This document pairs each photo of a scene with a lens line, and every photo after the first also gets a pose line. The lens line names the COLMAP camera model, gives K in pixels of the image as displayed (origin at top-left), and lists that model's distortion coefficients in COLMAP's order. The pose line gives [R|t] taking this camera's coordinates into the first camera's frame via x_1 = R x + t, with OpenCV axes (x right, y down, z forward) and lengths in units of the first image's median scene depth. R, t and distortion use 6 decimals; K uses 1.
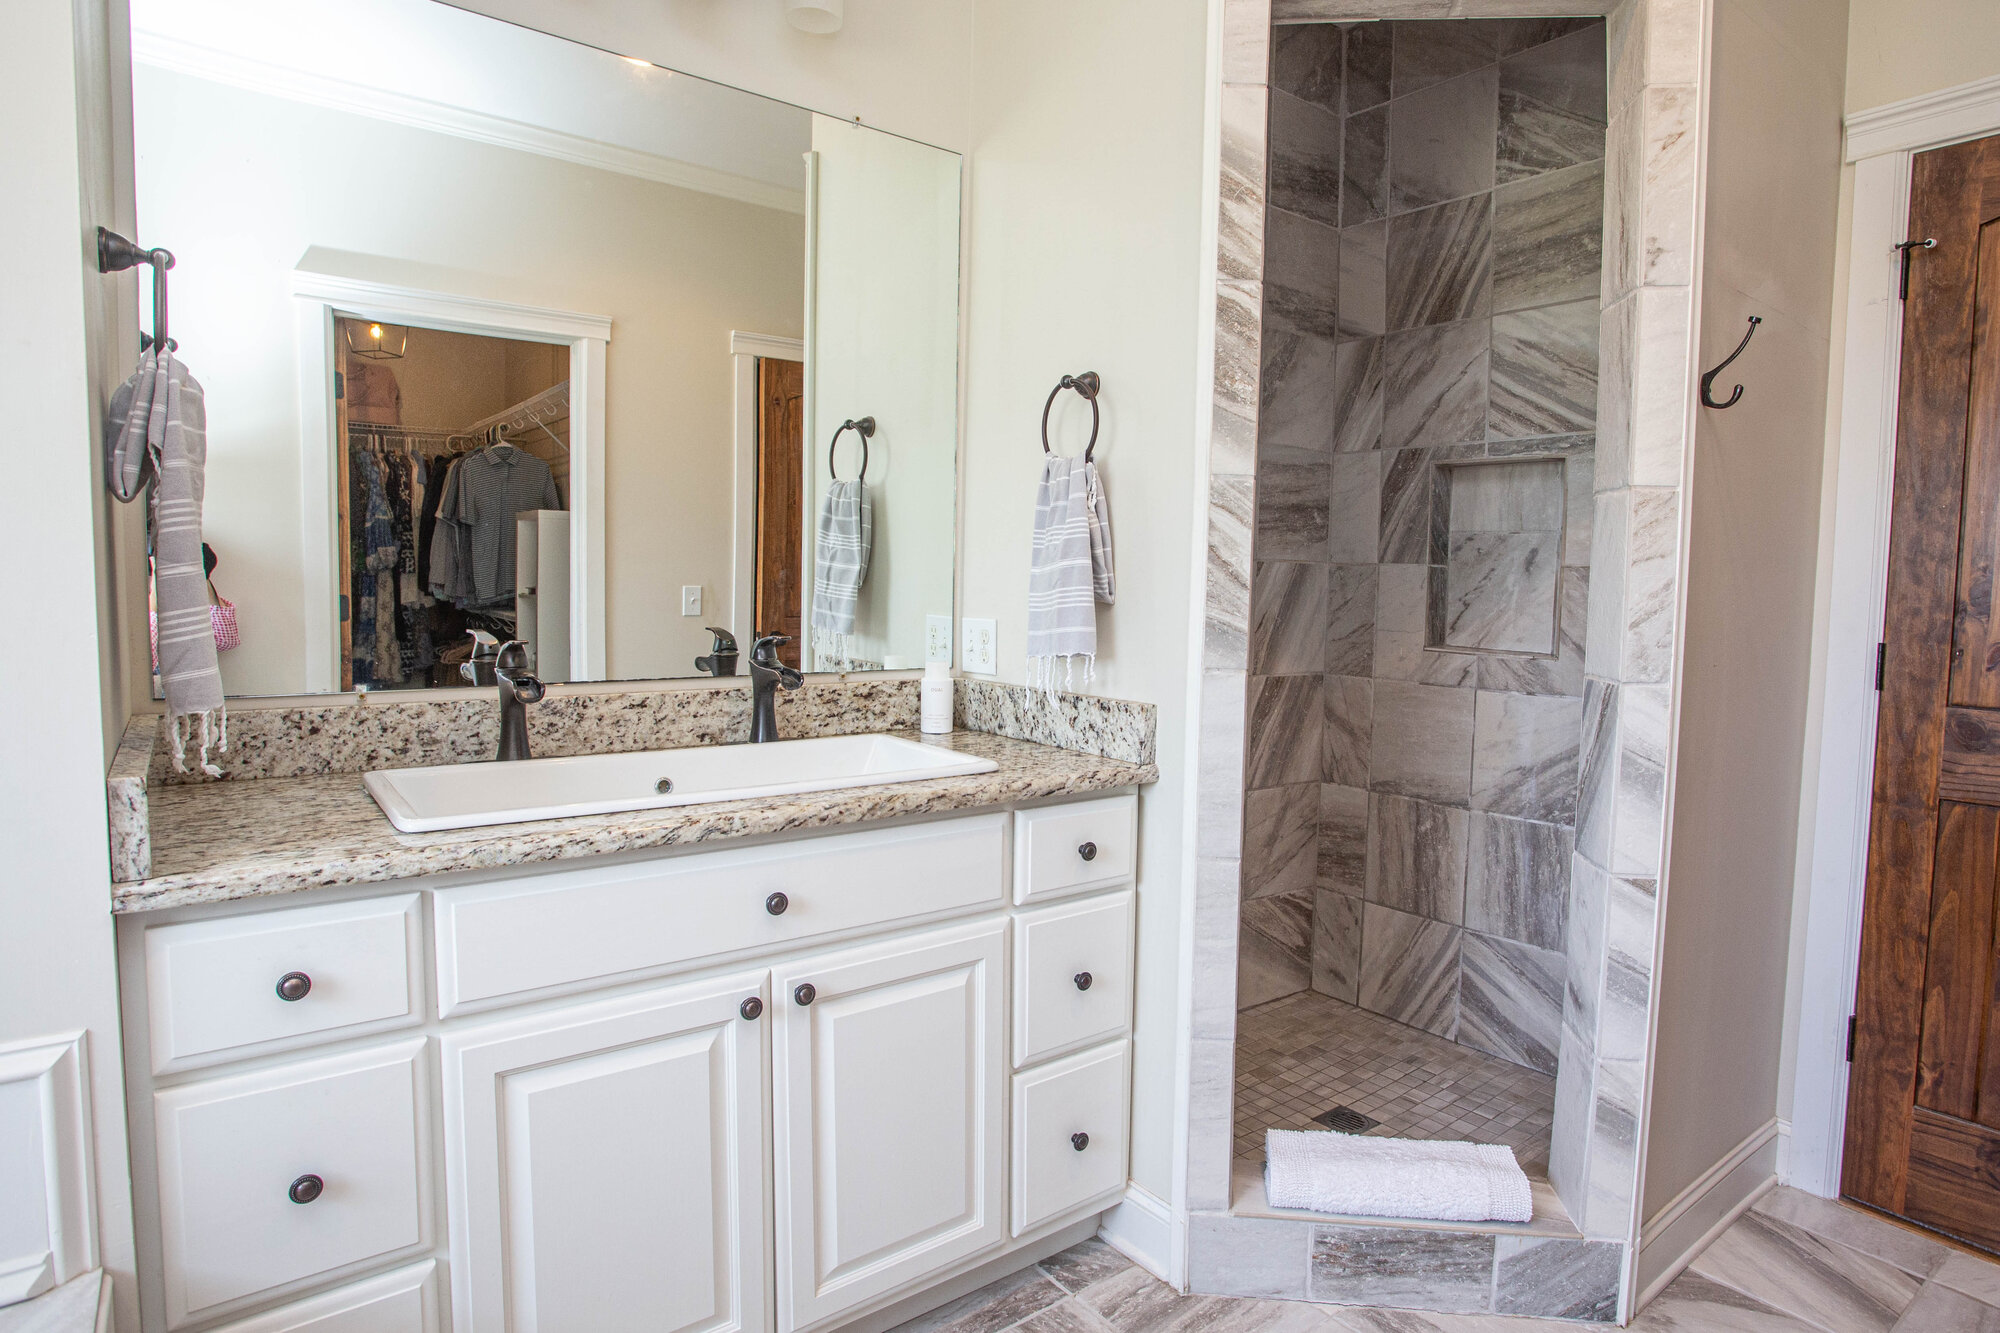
lens RADIAL K [[1066.0, 0, 1001.0], [0, 1066.0, 668.1], [0, 0, 1]] dist [-0.049985, 0.005569]
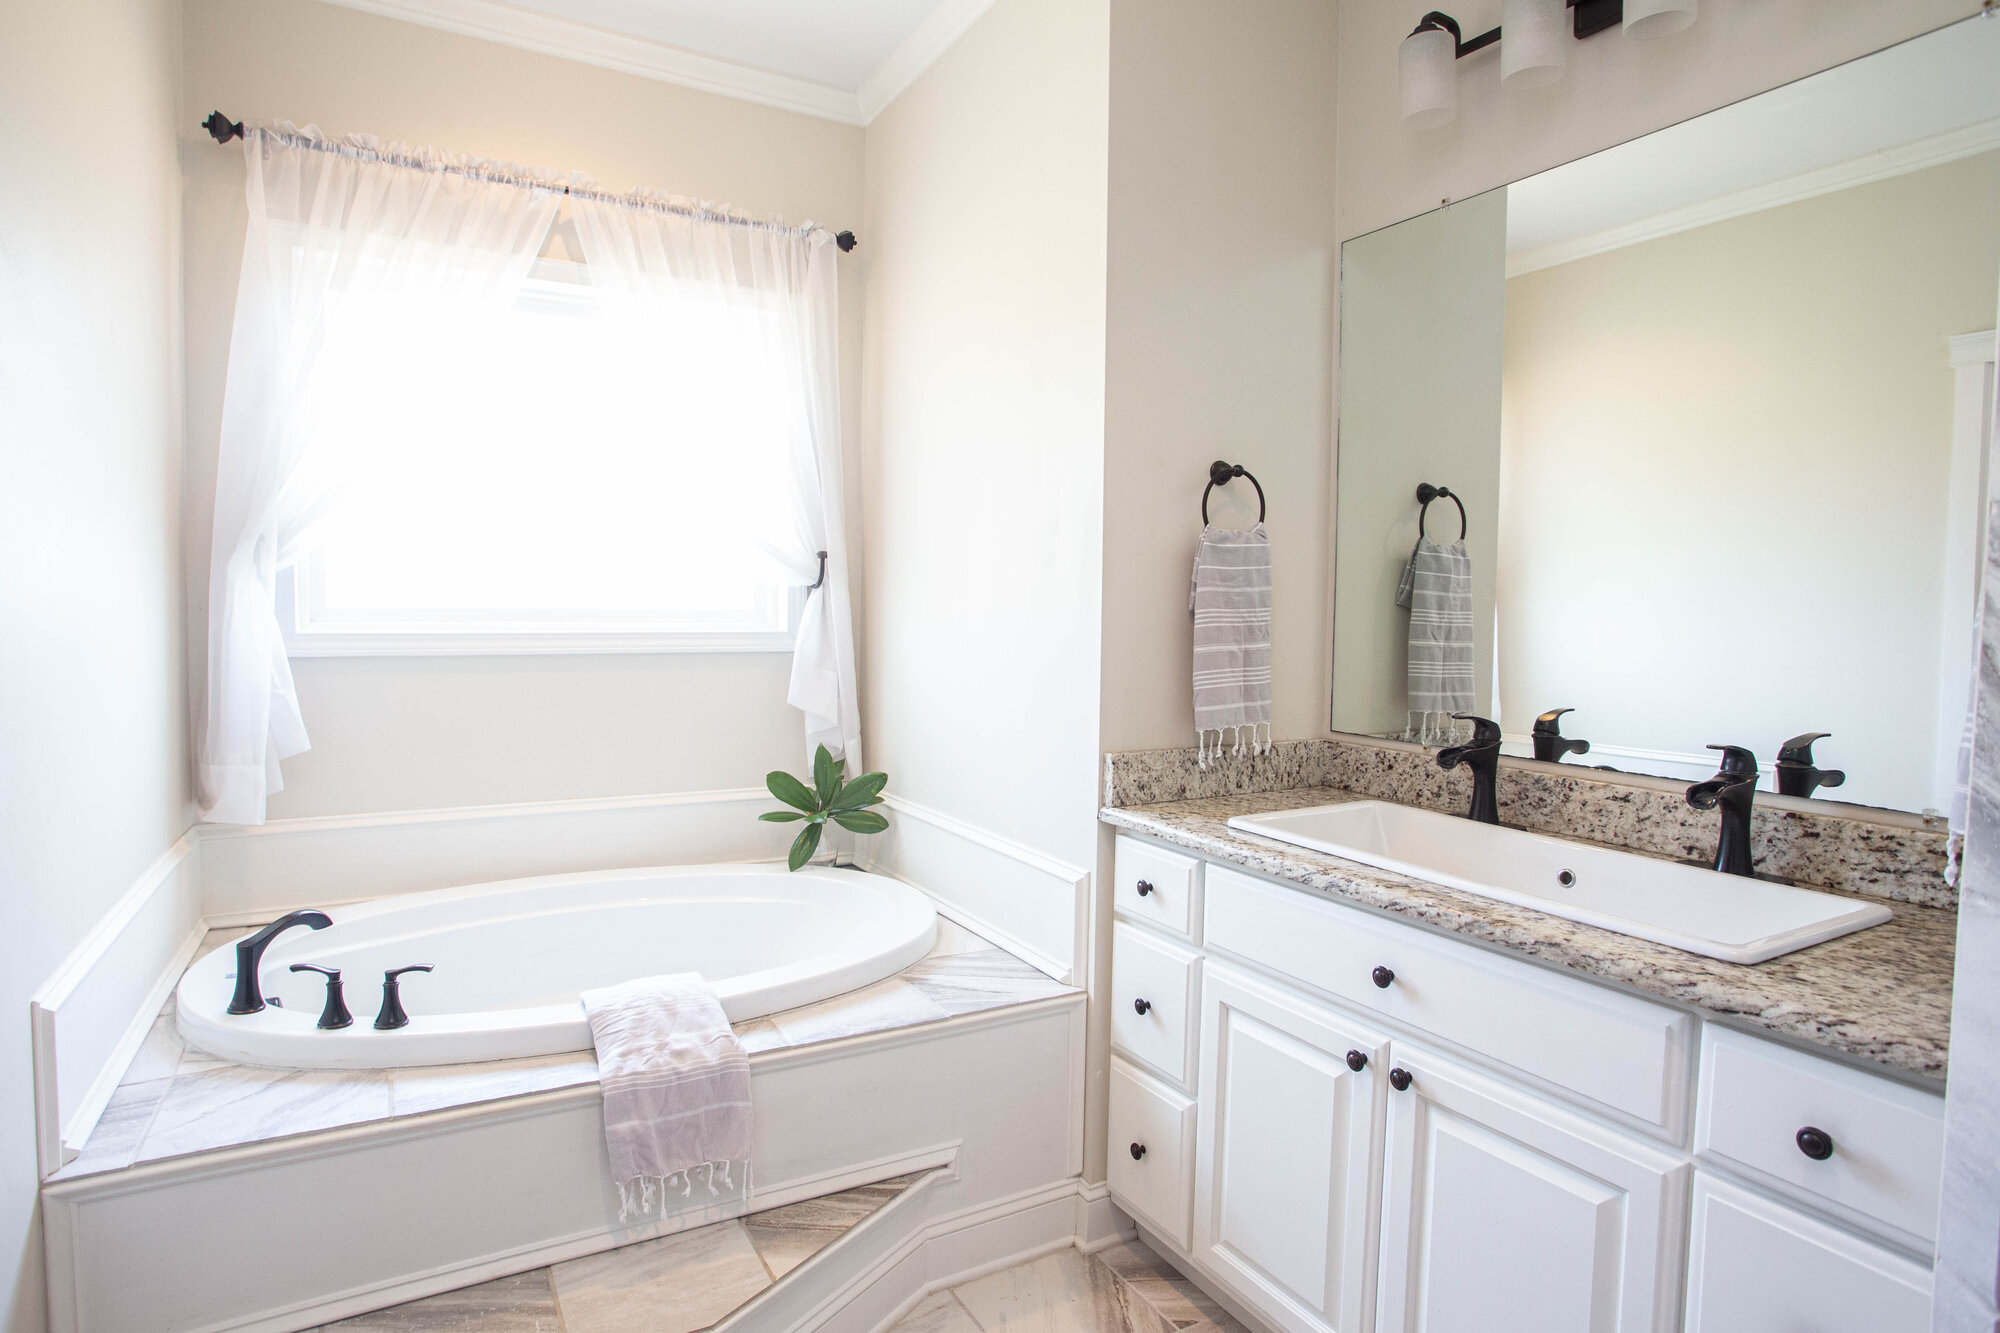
lens RADIAL K [[1066.0, 0, 1001.7], [0, 1066.0, 656.4], [0, 0, 1]] dist [-0.049985, 0.005569]
pose [[-0.106448, 0.030177, -0.993860, 0.751796], [-0.095612, 0.994597, 0.040440, -0.089149], [0.989711, 0.099329, -0.102988, 0.606570]]
